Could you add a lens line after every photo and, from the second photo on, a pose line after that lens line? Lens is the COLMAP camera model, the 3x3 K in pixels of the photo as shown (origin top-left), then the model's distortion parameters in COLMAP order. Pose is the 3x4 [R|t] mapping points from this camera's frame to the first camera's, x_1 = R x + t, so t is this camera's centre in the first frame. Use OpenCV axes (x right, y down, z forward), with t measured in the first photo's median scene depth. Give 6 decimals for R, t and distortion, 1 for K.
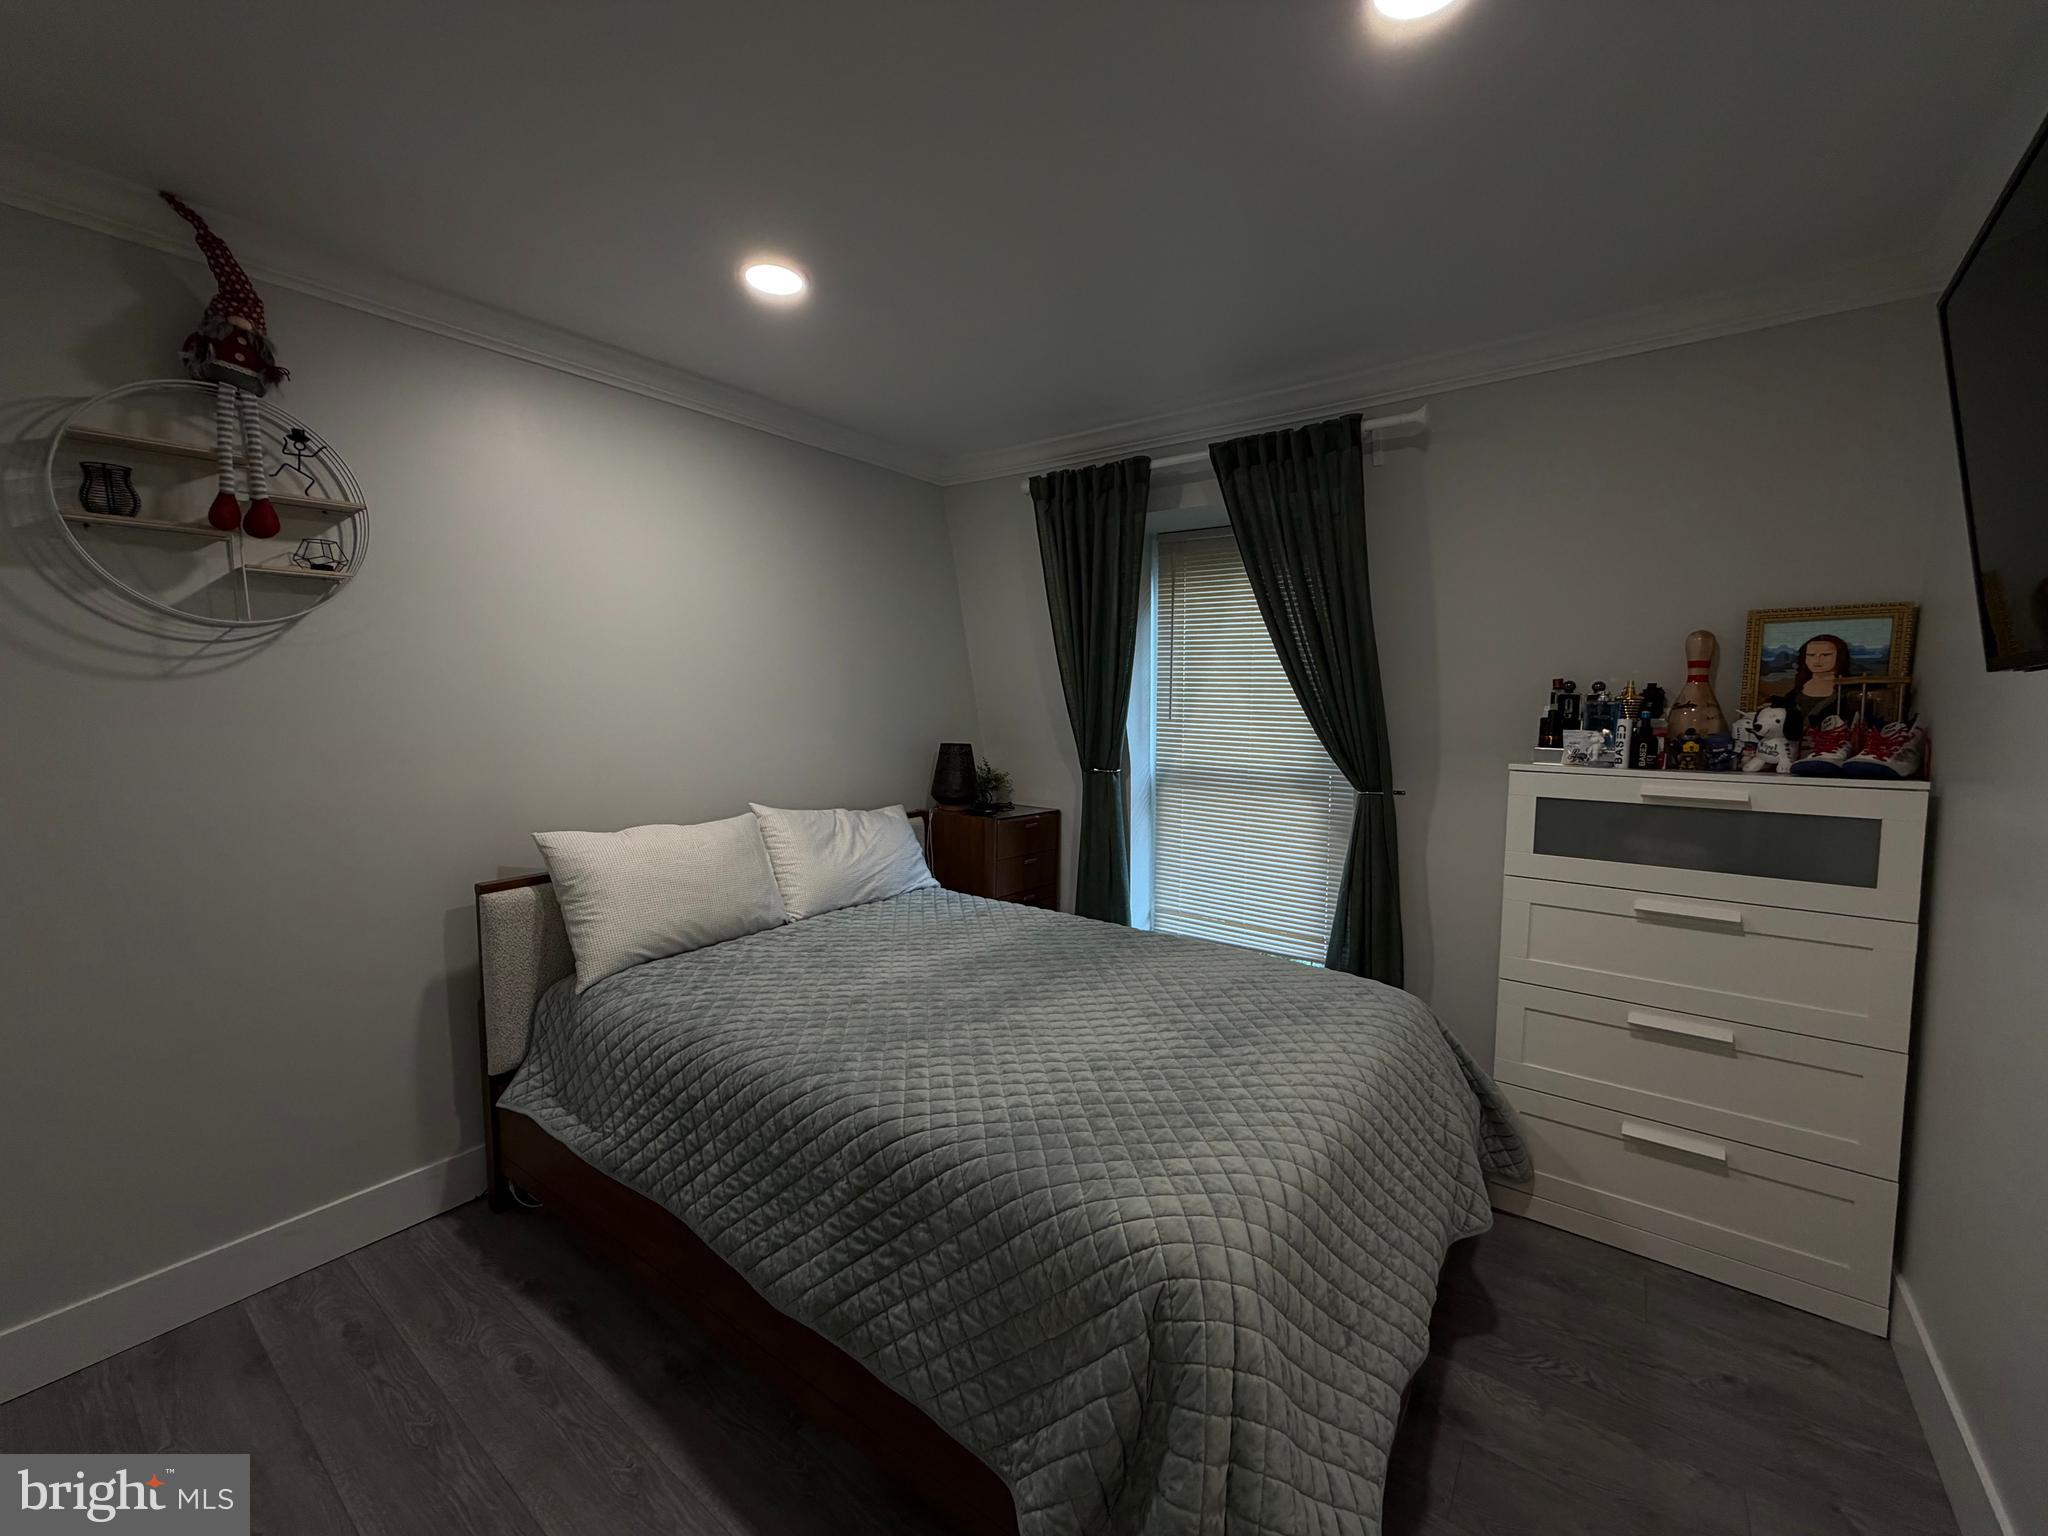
lens RADIAL K [[816.0, 0, 1025.1], [0, 816.0, 769.4], [0, 0, 1]] dist [0.000240, 0.000210]
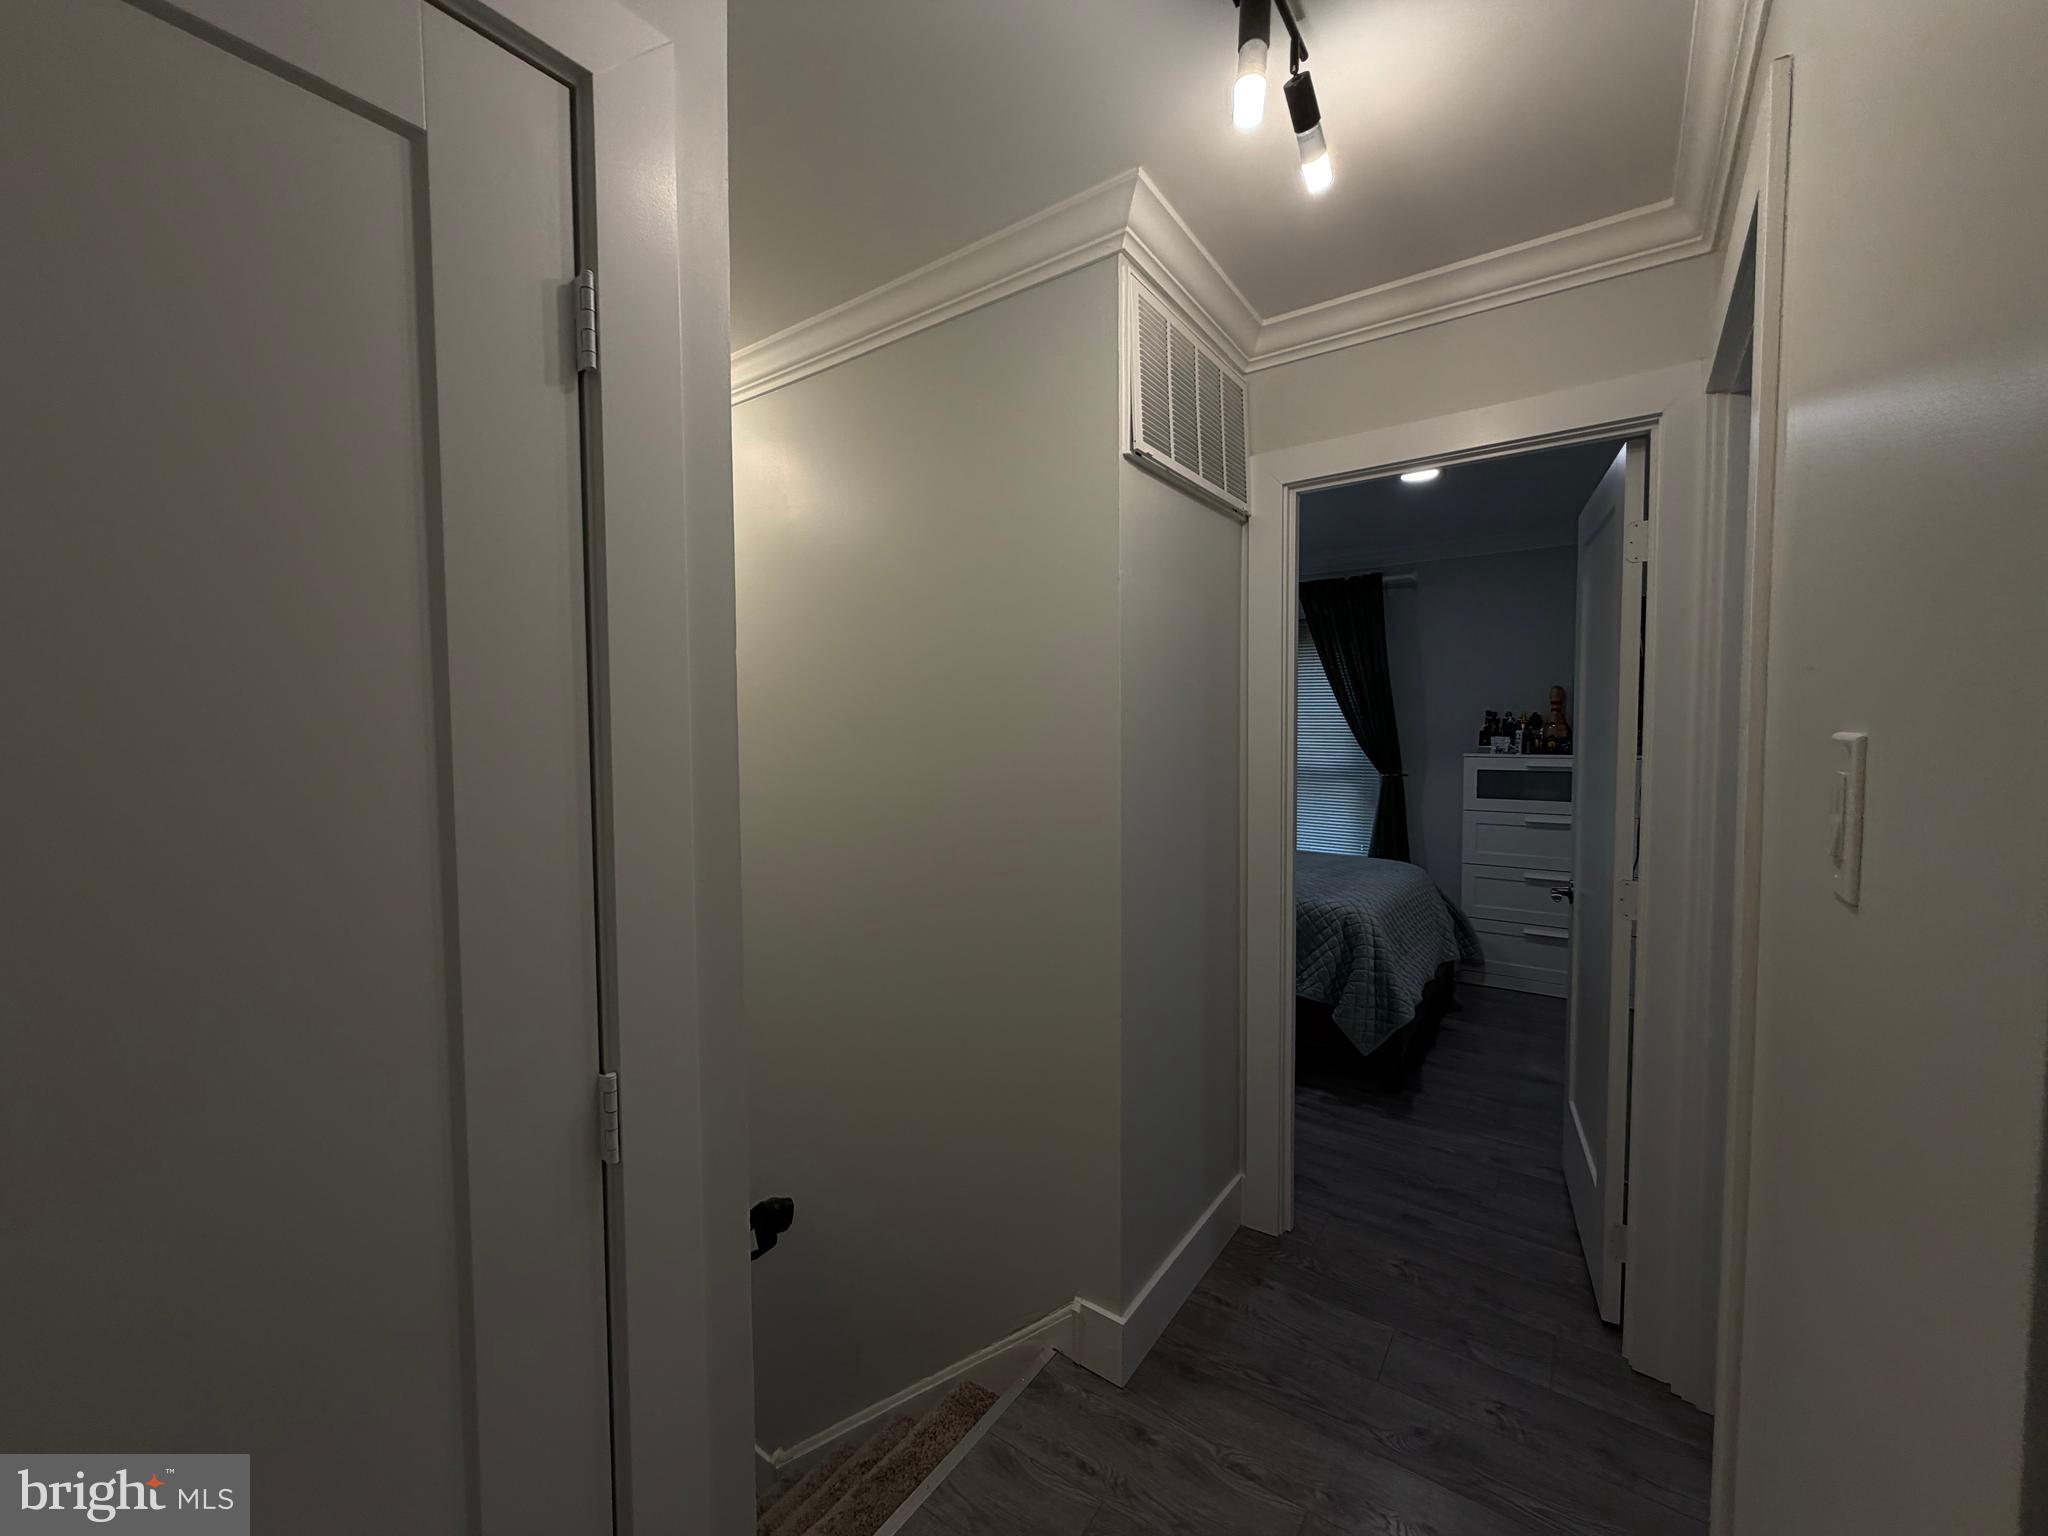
lens RADIAL K [[816.0, 0, 1022.1], [0, 816.0, 771.6], [0, 0, 1]] dist [0.000240, 0.000210]
pose [[0.999740, -0.009285, 0.020843, -0.514747], [0.010075, 0.999221, -0.038143, 0.100927], [-0.020473, 0.038343, 0.999055, -0.945868]]
